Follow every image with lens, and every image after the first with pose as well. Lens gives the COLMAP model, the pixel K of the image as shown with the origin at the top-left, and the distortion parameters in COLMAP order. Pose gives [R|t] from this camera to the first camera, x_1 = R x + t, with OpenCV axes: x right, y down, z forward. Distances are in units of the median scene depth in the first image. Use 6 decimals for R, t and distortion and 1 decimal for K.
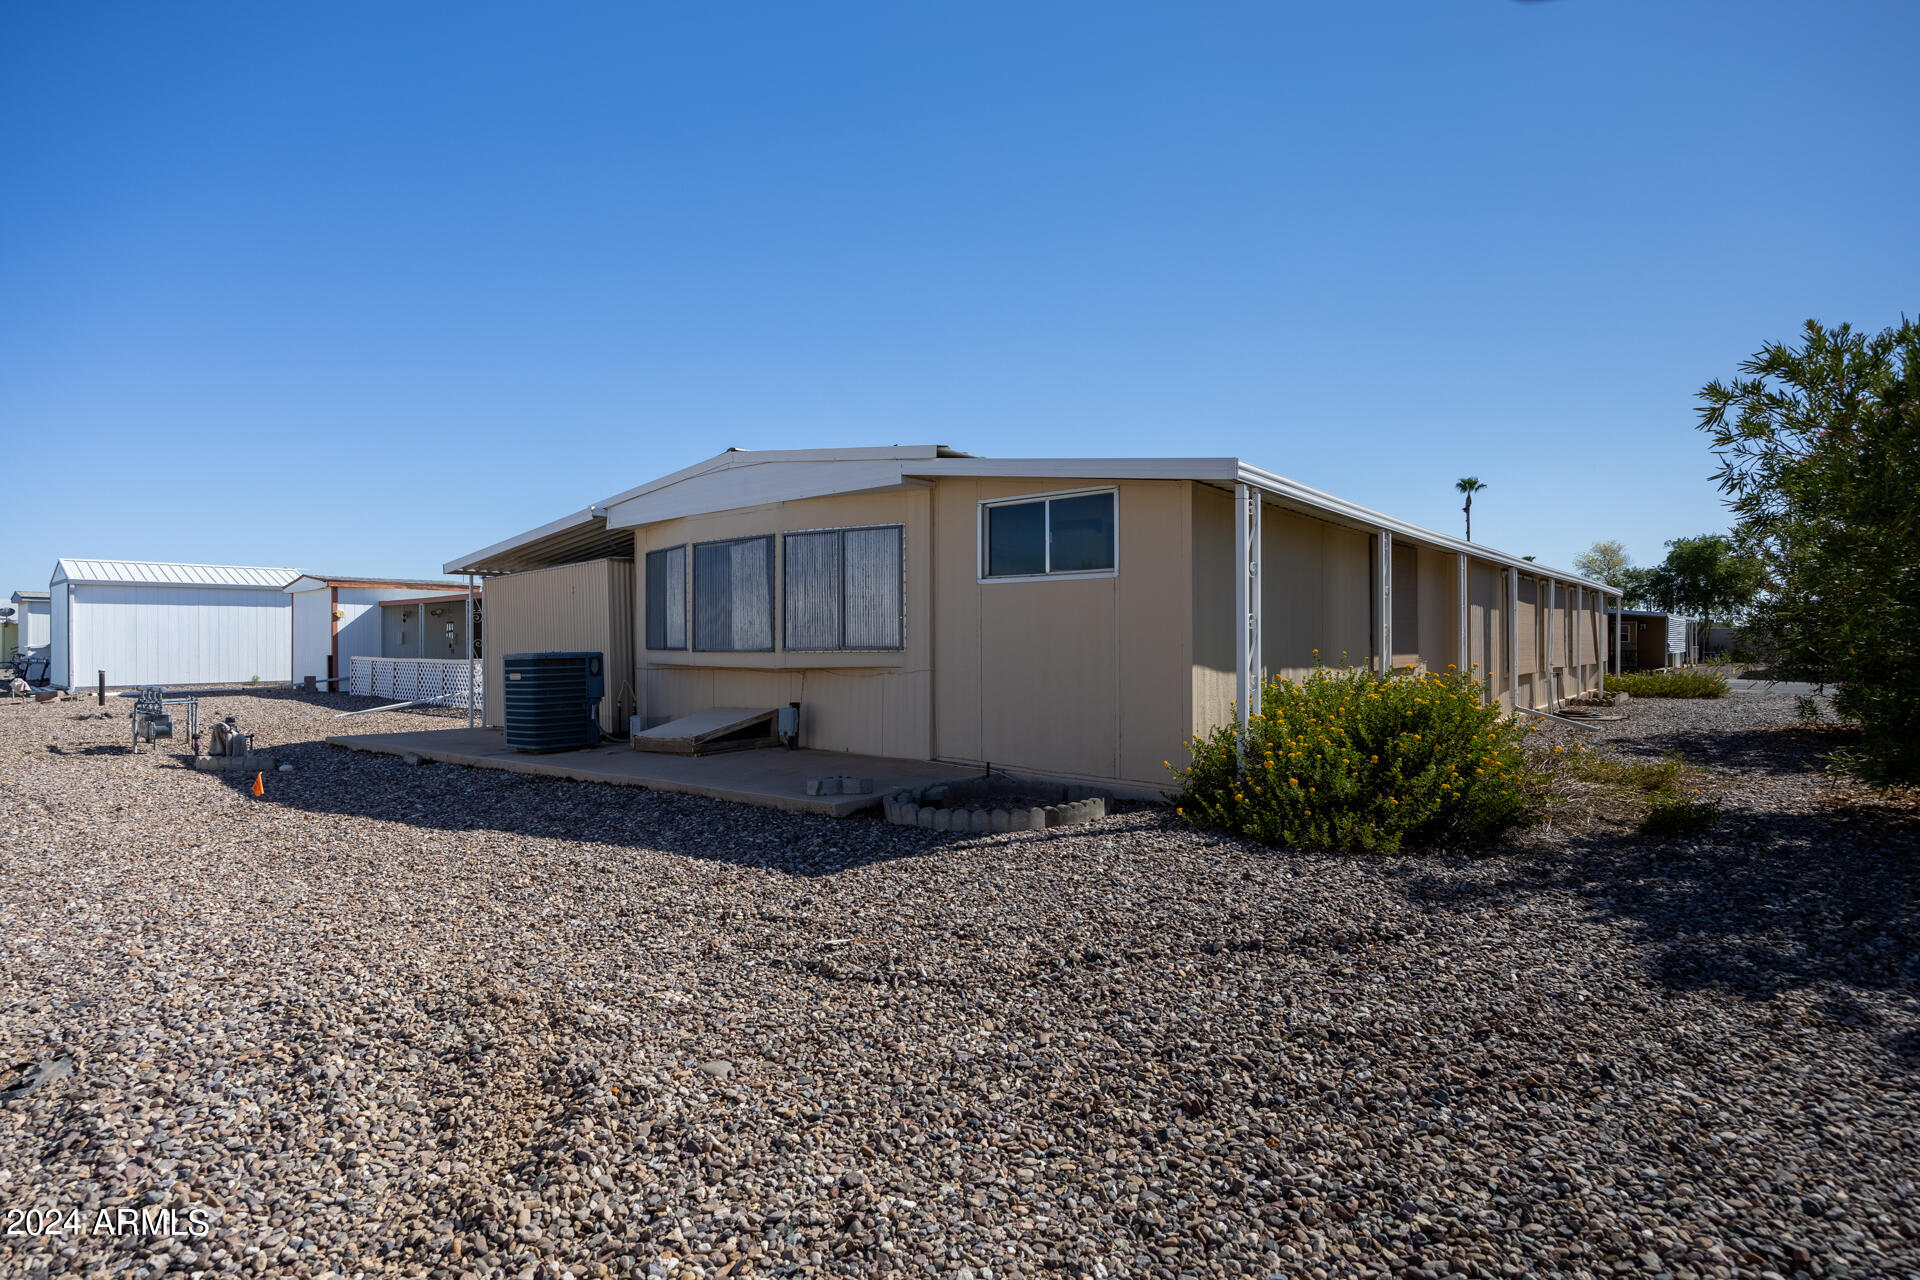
lens RADIAL K [[1033.3, 0, 959.3], [0, 1033.3, 645.0], [0, 0, 1]] dist [0.018563, 0.001136]
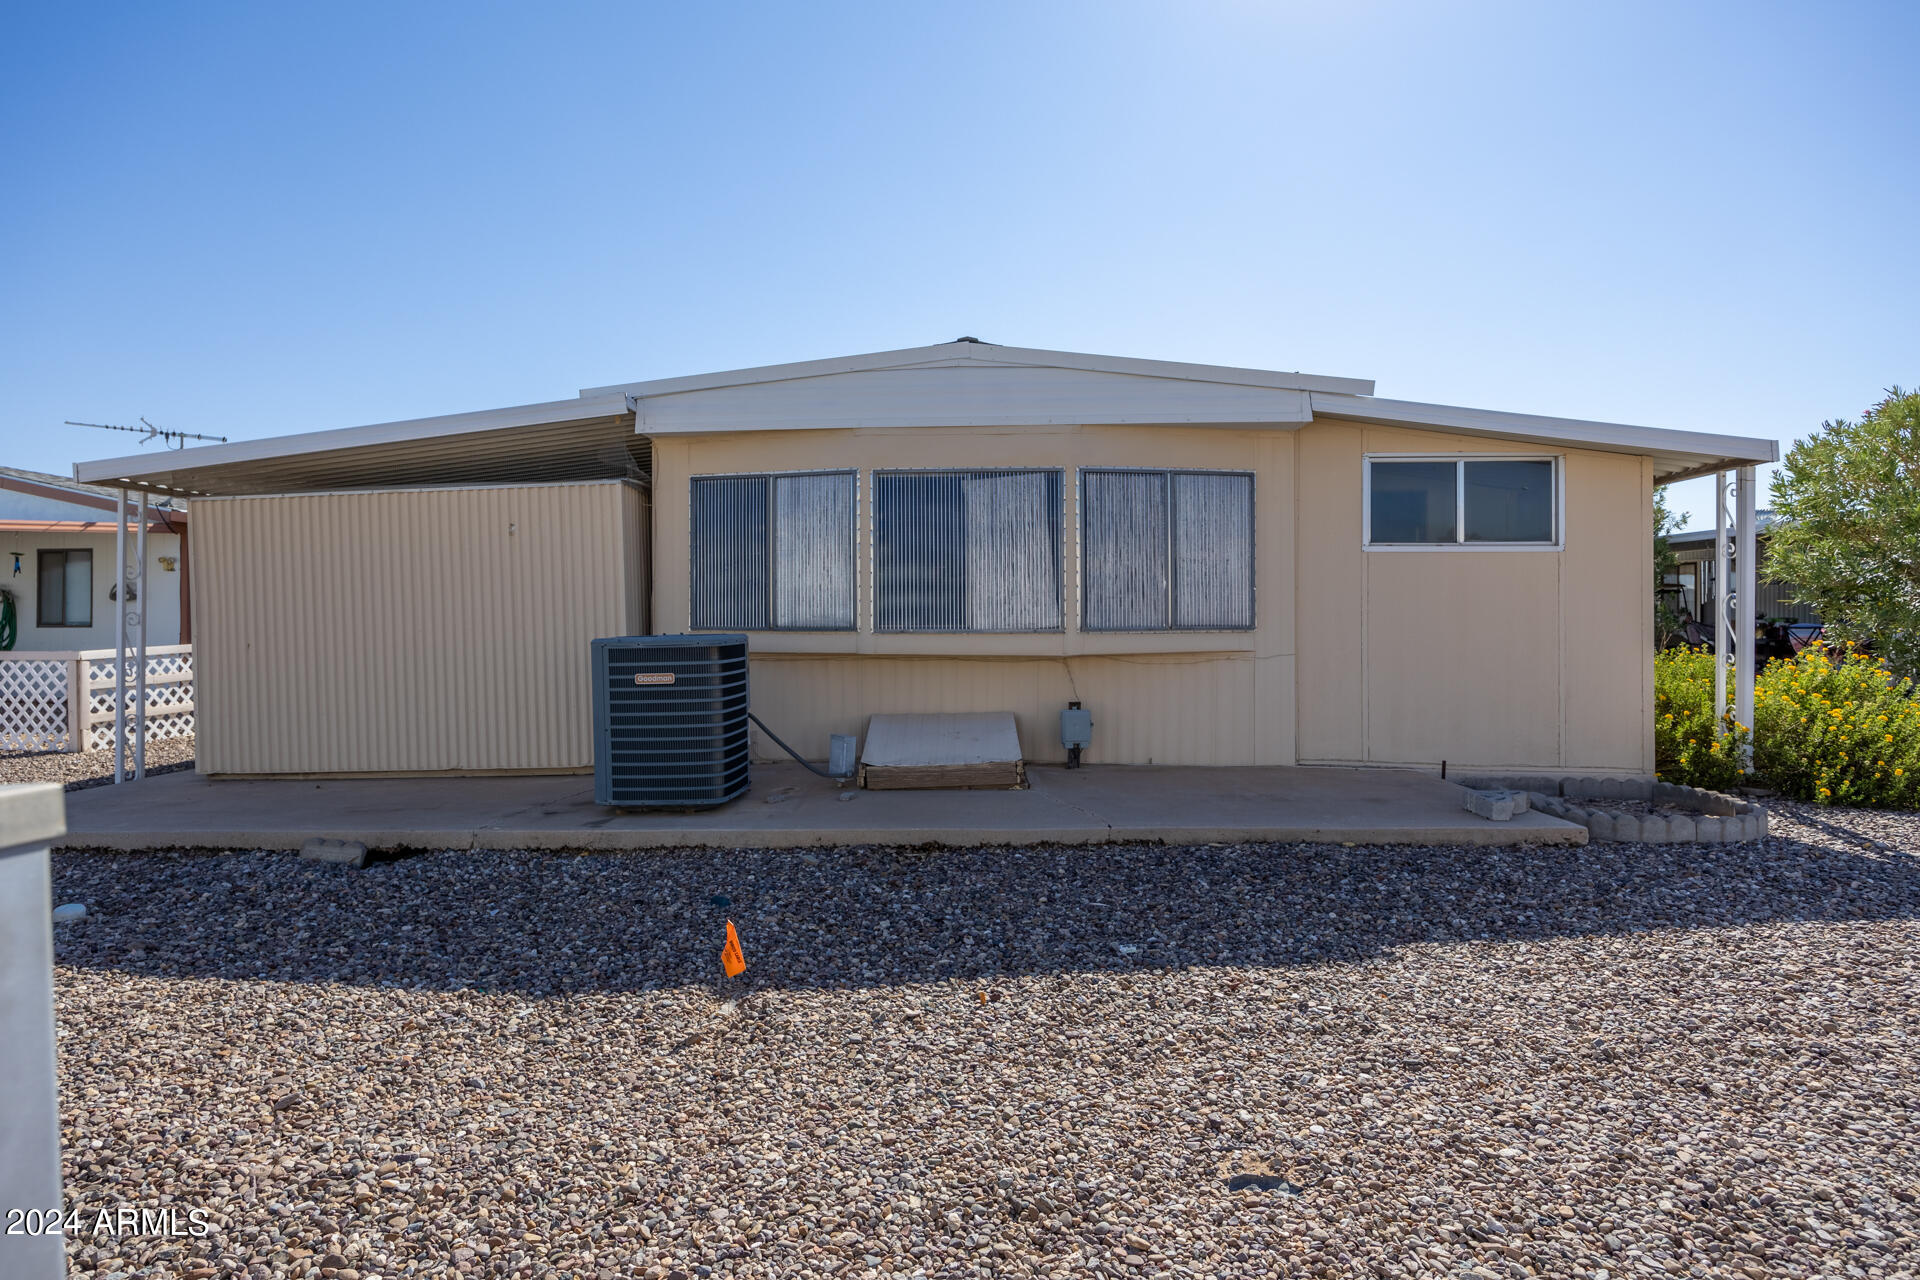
lens RADIAL K [[1033.3, 0, 954.8], [0, 1033.3, 638.8], [0, 0, 1]] dist [0.018563, 0.001136]
pose [[0.784950, -0.008861, 0.619495, -0.693410], [-0.002340, 0.999848, 0.017267, -0.001561], [-0.619554, -0.015004, 0.784810, 0.487653]]
